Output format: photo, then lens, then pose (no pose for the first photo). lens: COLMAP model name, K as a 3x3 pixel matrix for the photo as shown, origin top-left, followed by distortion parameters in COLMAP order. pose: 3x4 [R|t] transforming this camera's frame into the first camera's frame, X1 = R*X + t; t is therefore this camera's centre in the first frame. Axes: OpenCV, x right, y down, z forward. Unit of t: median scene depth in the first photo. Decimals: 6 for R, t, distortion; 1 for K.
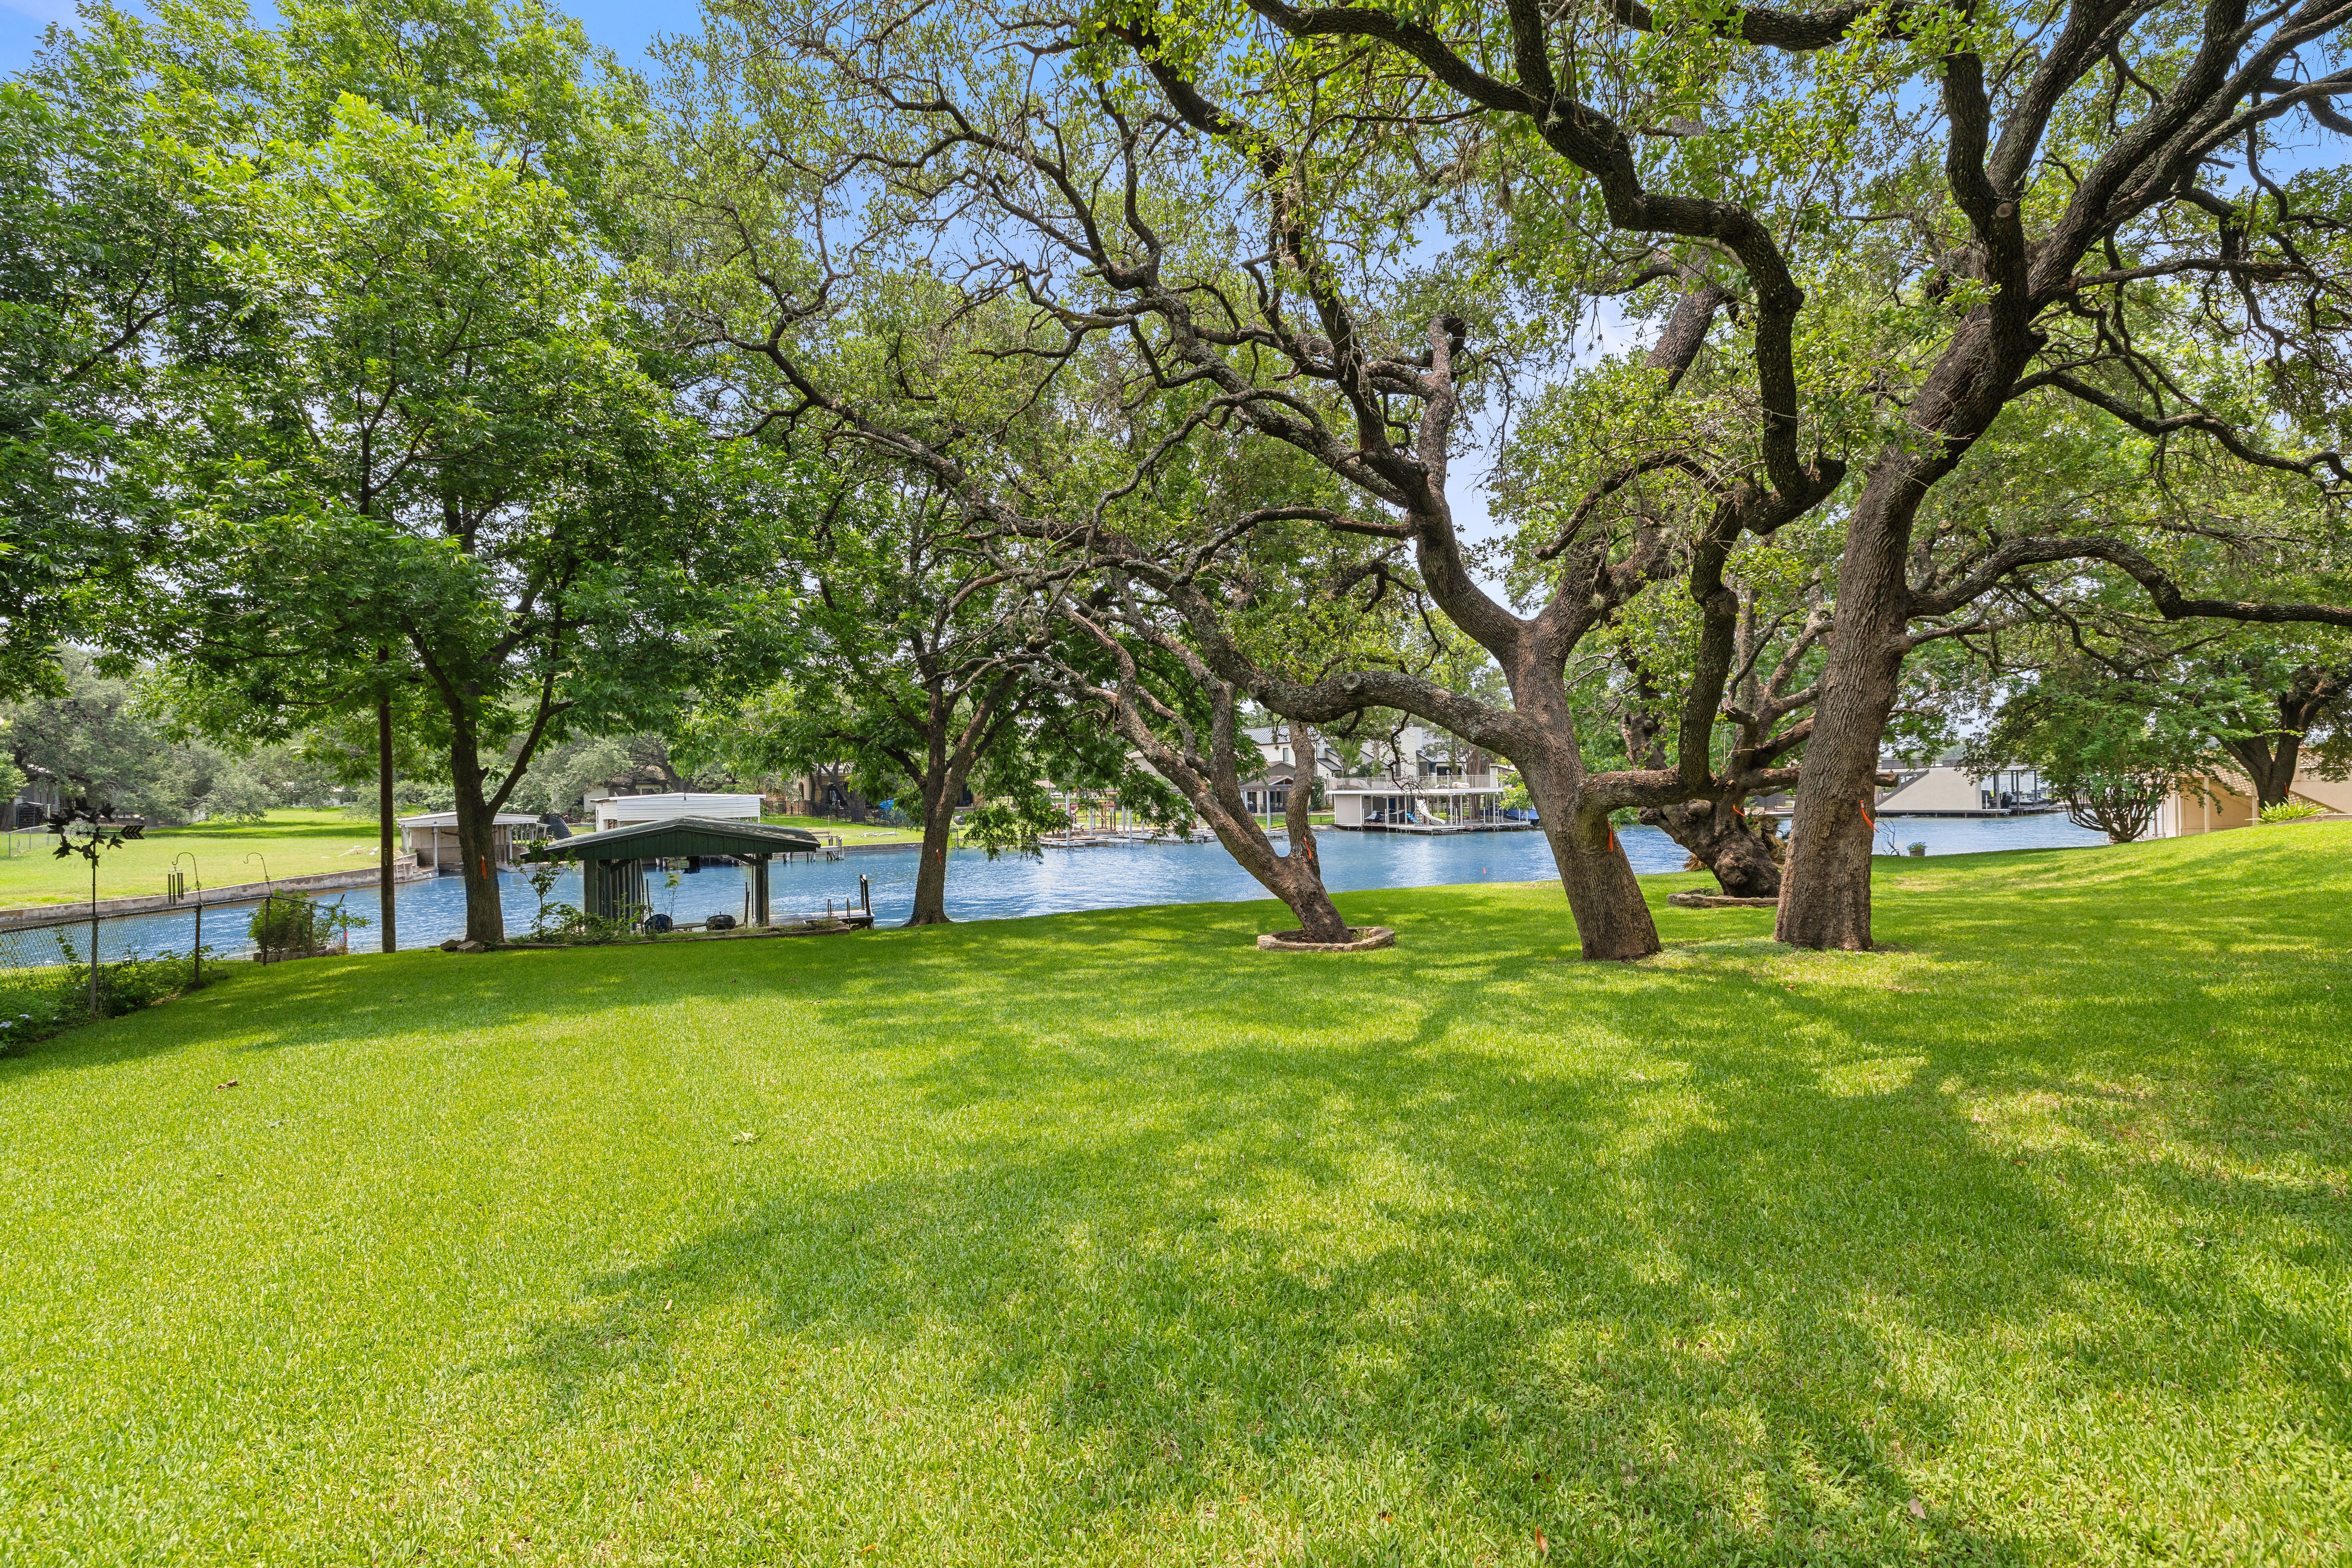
lens RADIAL K [[1044.7, 0, 1191.4], [0, 1044.7, 794.7], [0, 0, 1]] dist [0.003090, -0.000467]
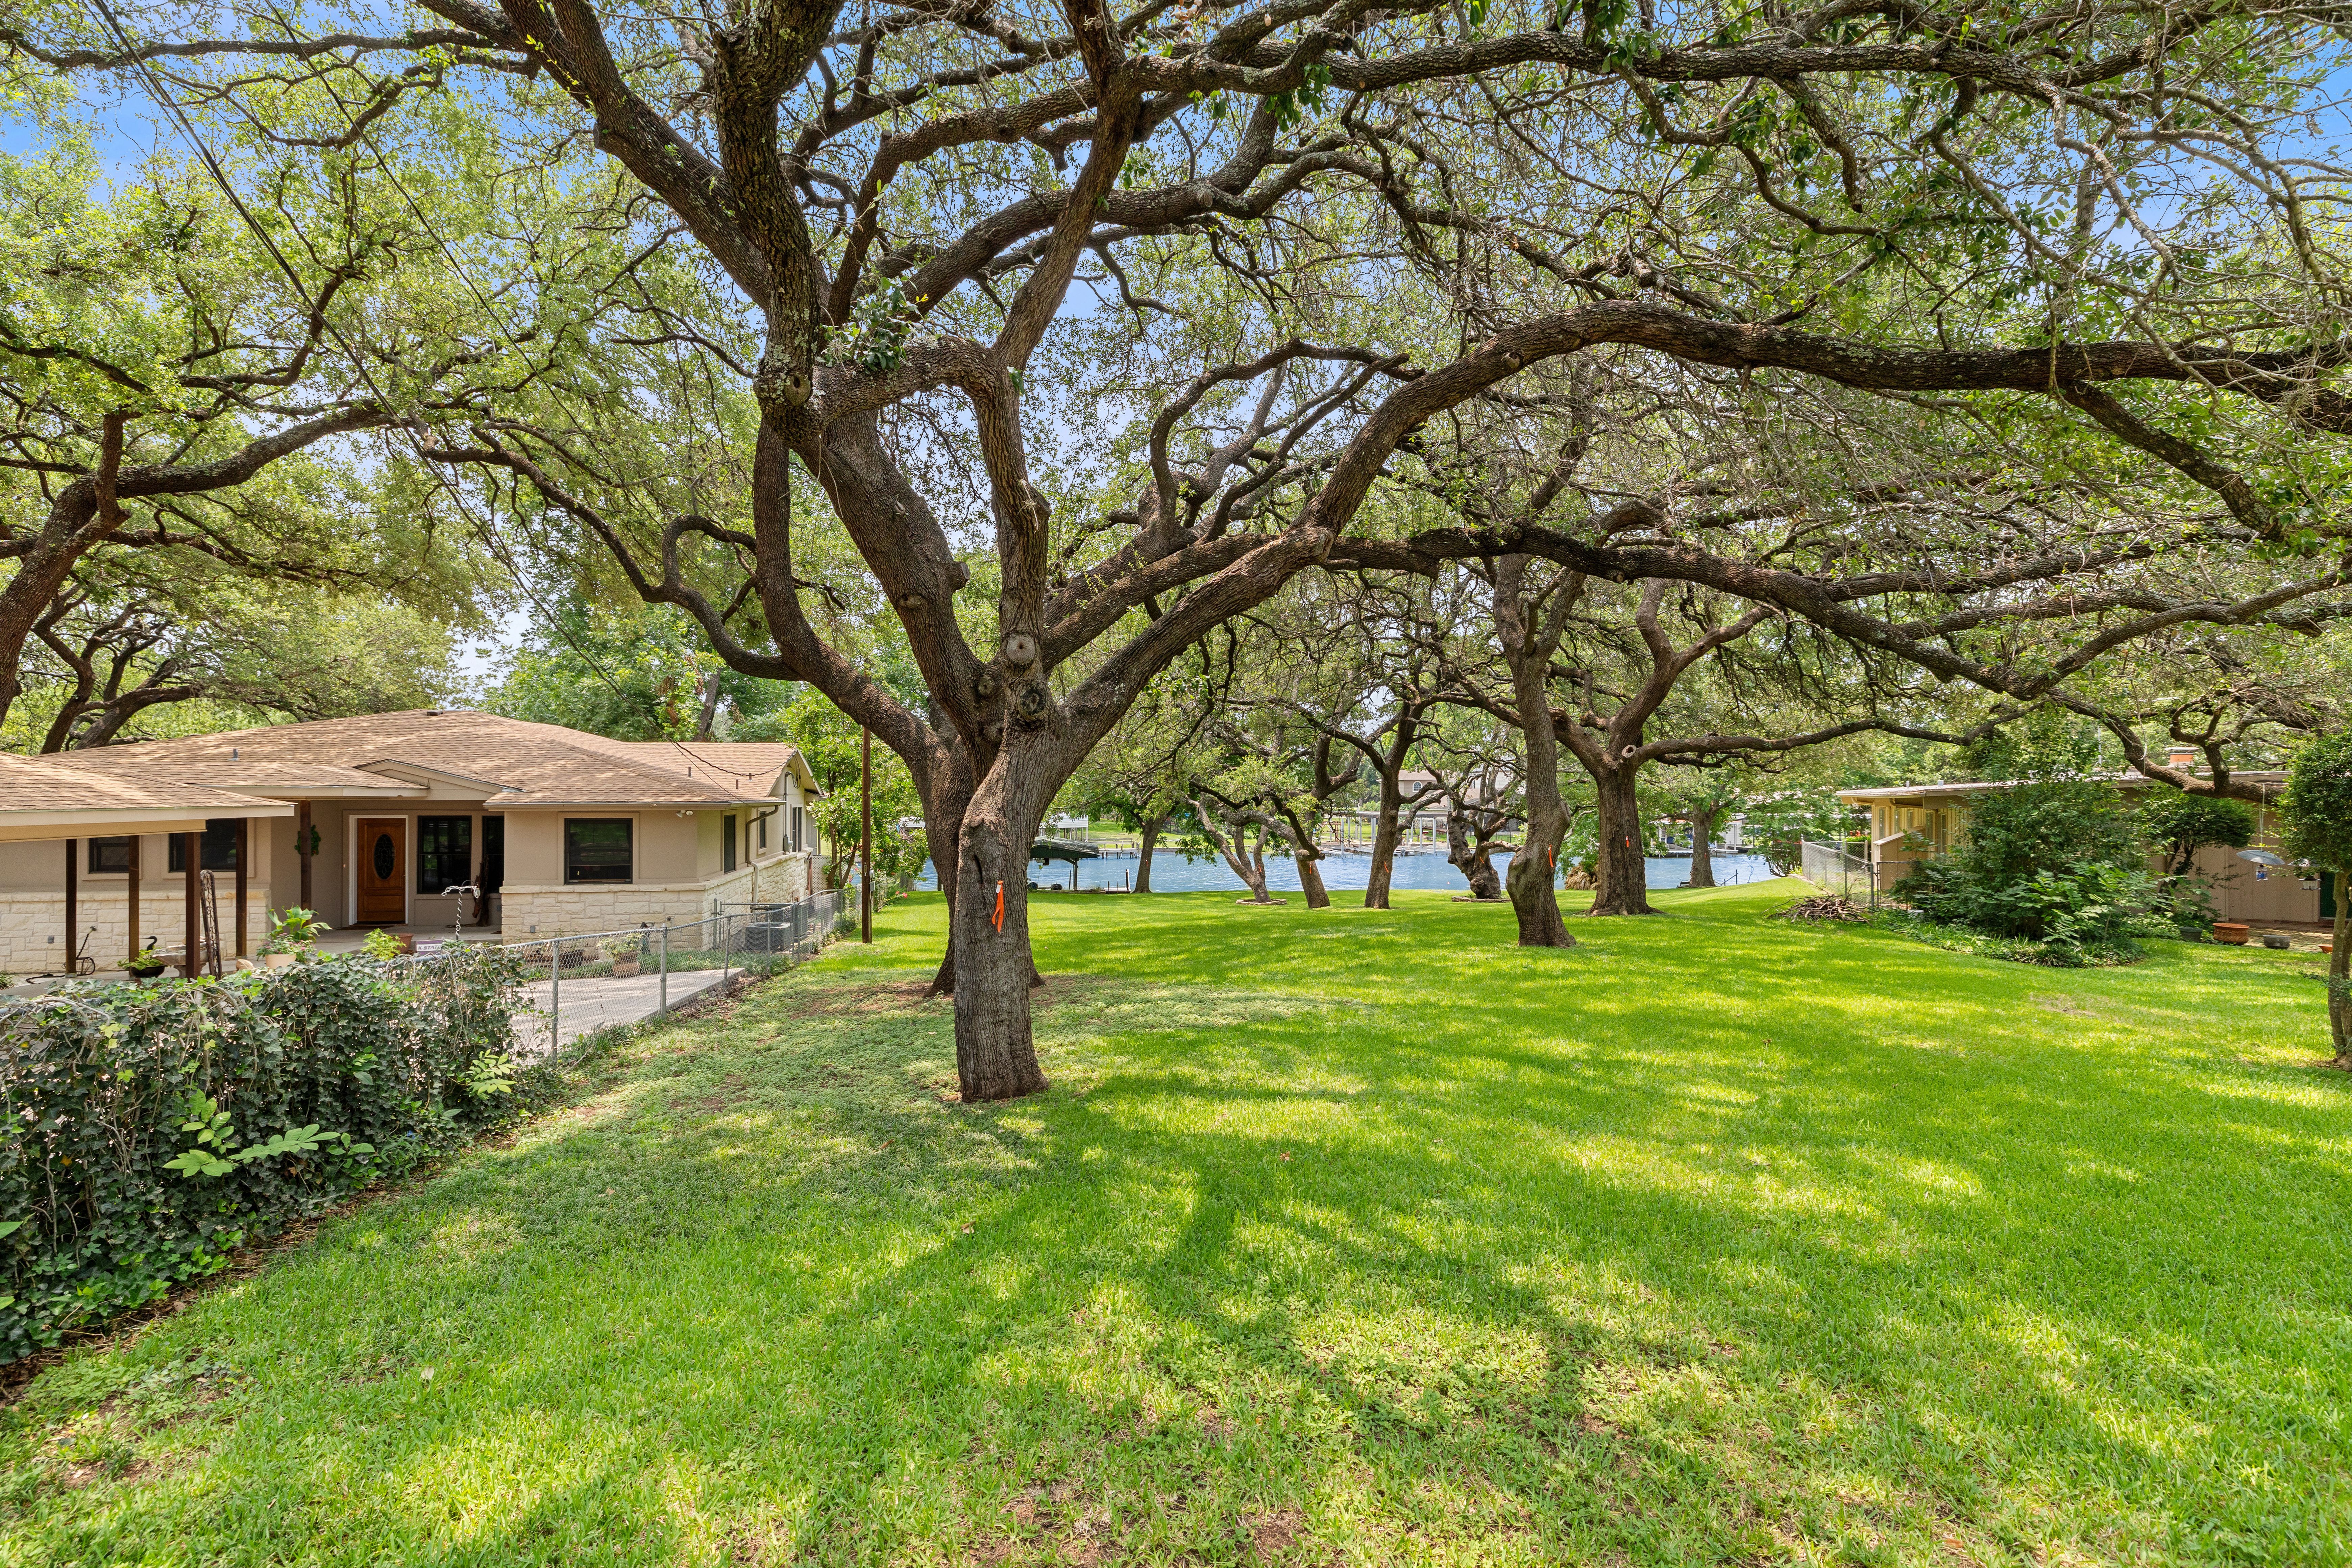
lens RADIAL K [[1013.0, 0, 1172.8], [0, 1013.0, 793.2], [0, 0, 1]] dist [0.002298, 0.000479]
pose [[0.946149, 0.023212, -0.322900, 0.384530], [-0.024733, 0.999694, -0.000607, -0.068623], [0.322787, 0.008561, 0.946433, -0.782632]]
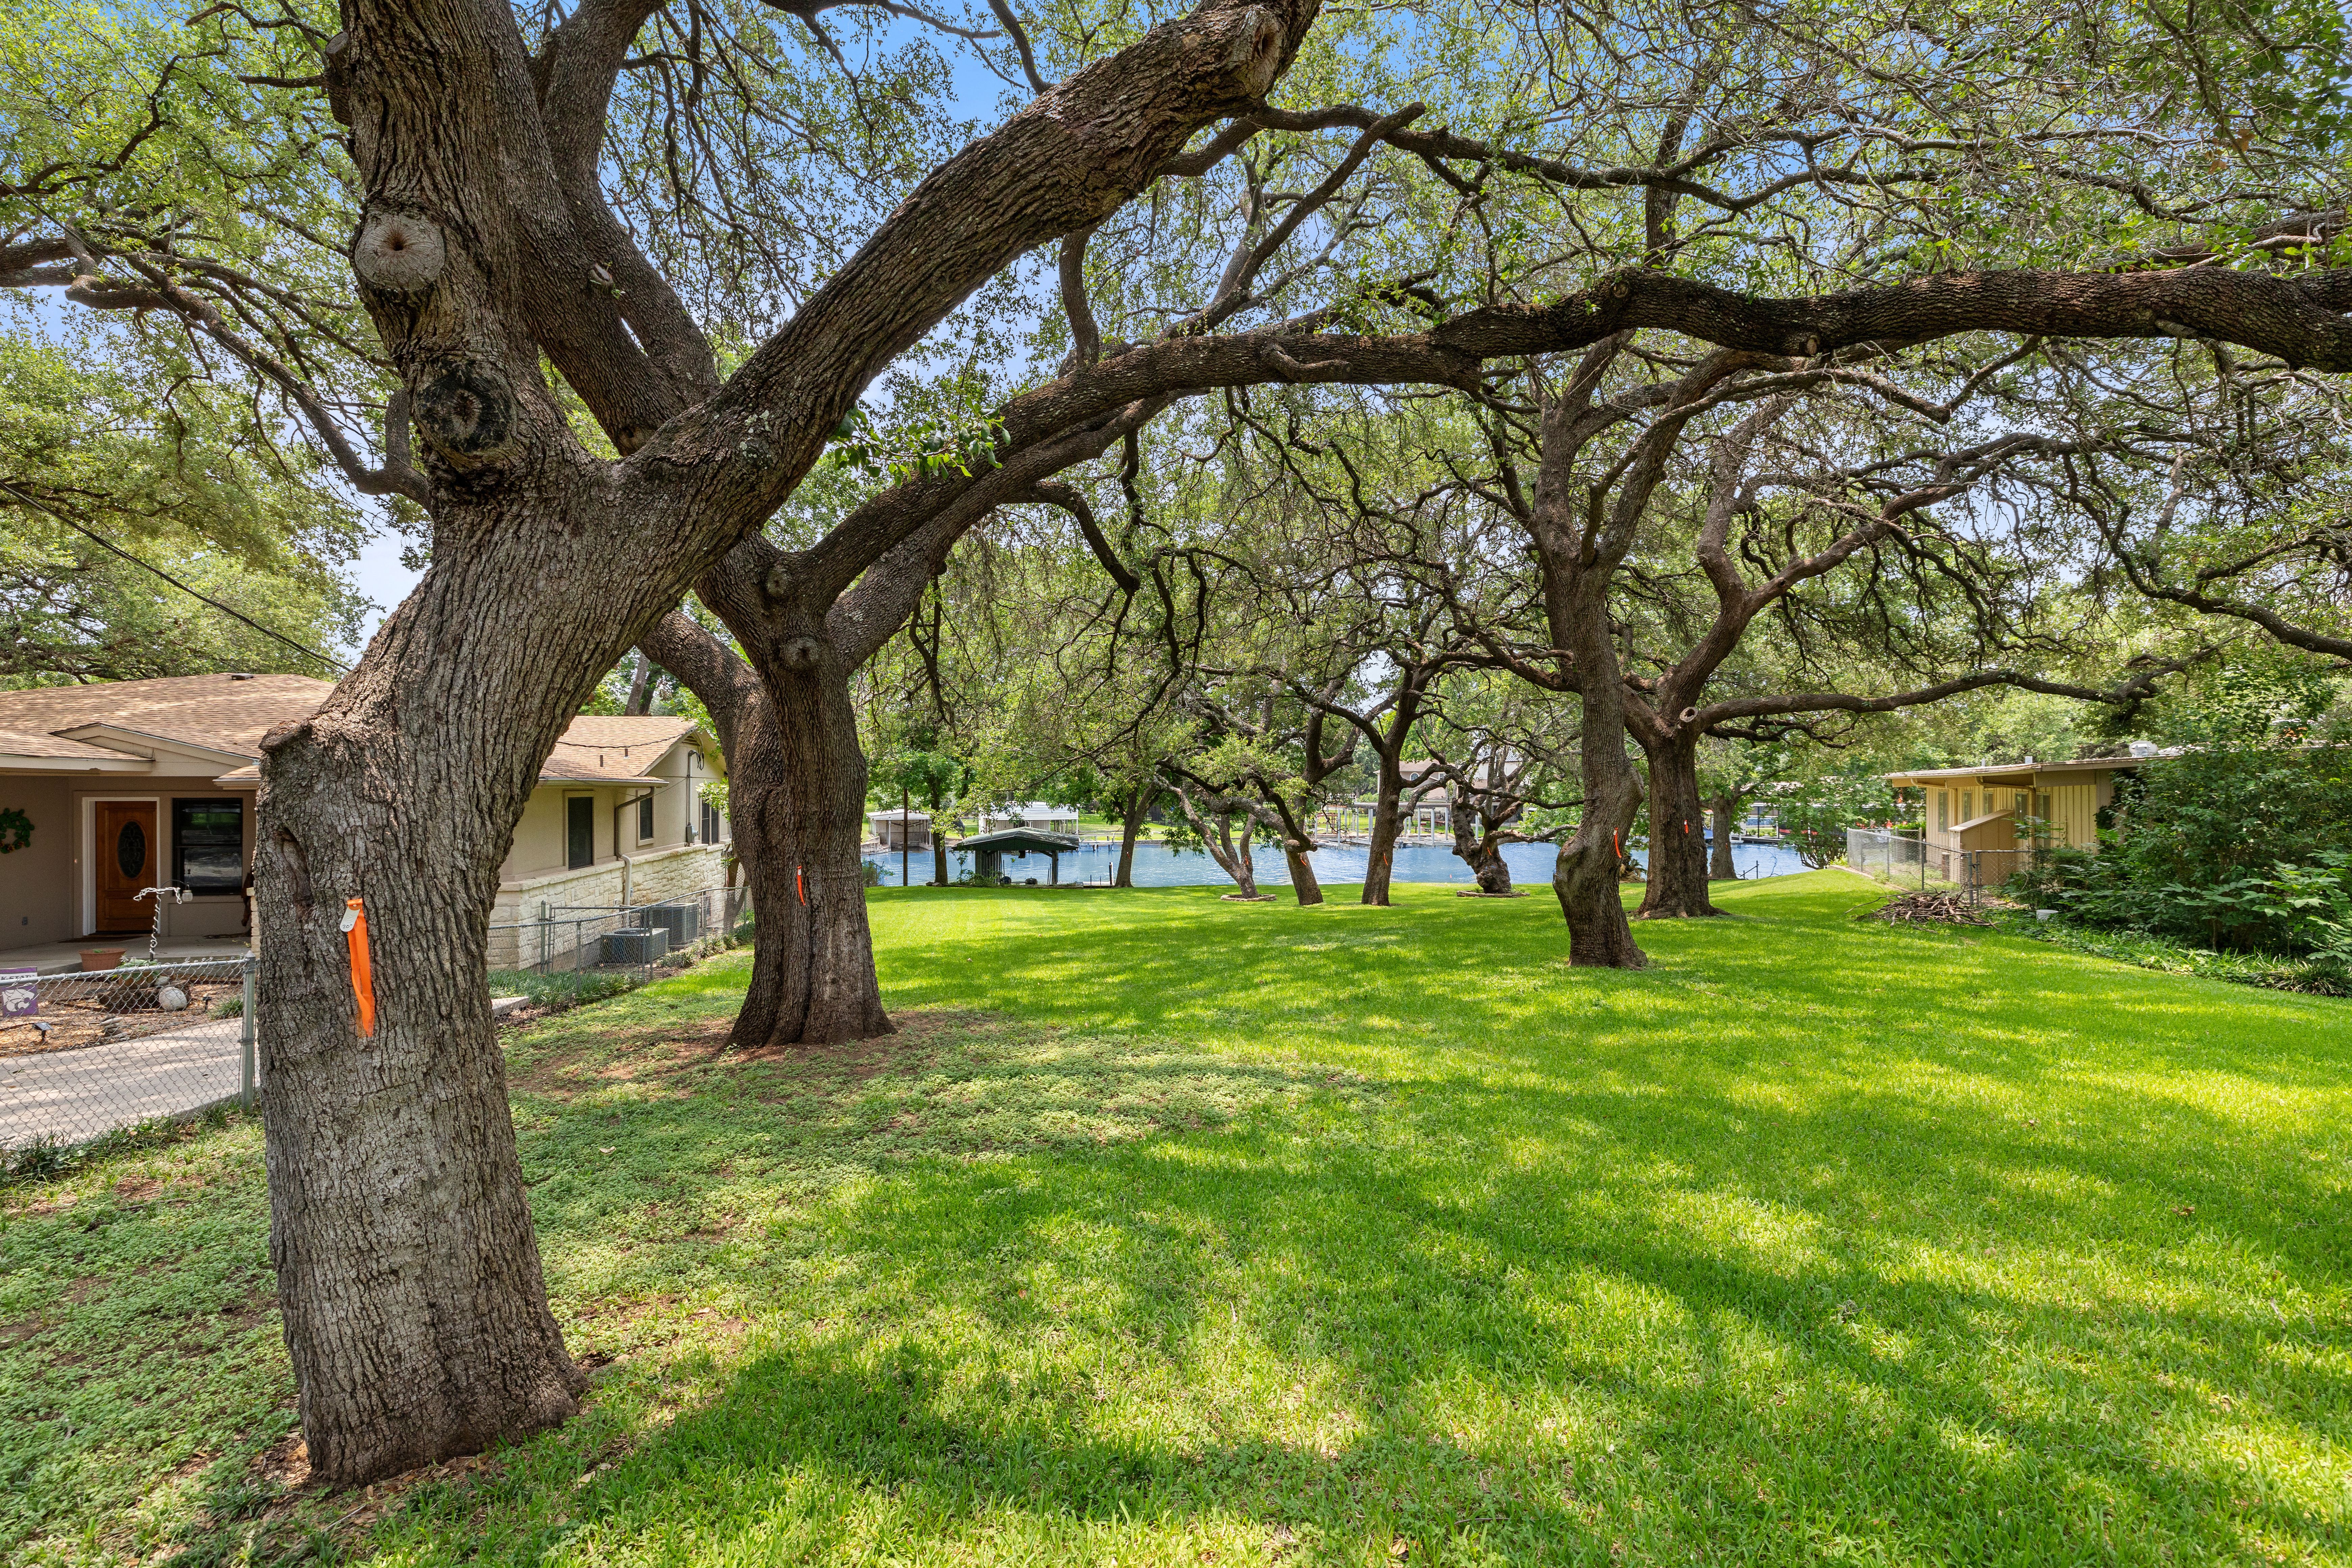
lens RADIAL K [[1013.0, 0, 1168.8], [0, 1013.0, 786.5], [0, 0, 1]] dist [0.002298, 0.000479]
pose [[0.945870, 0.020942, -0.323869, 0.368546], [-0.022069, 0.999756, 0.000192, -0.060821], [0.323794, 0.006966, 0.946102, -0.666305]]
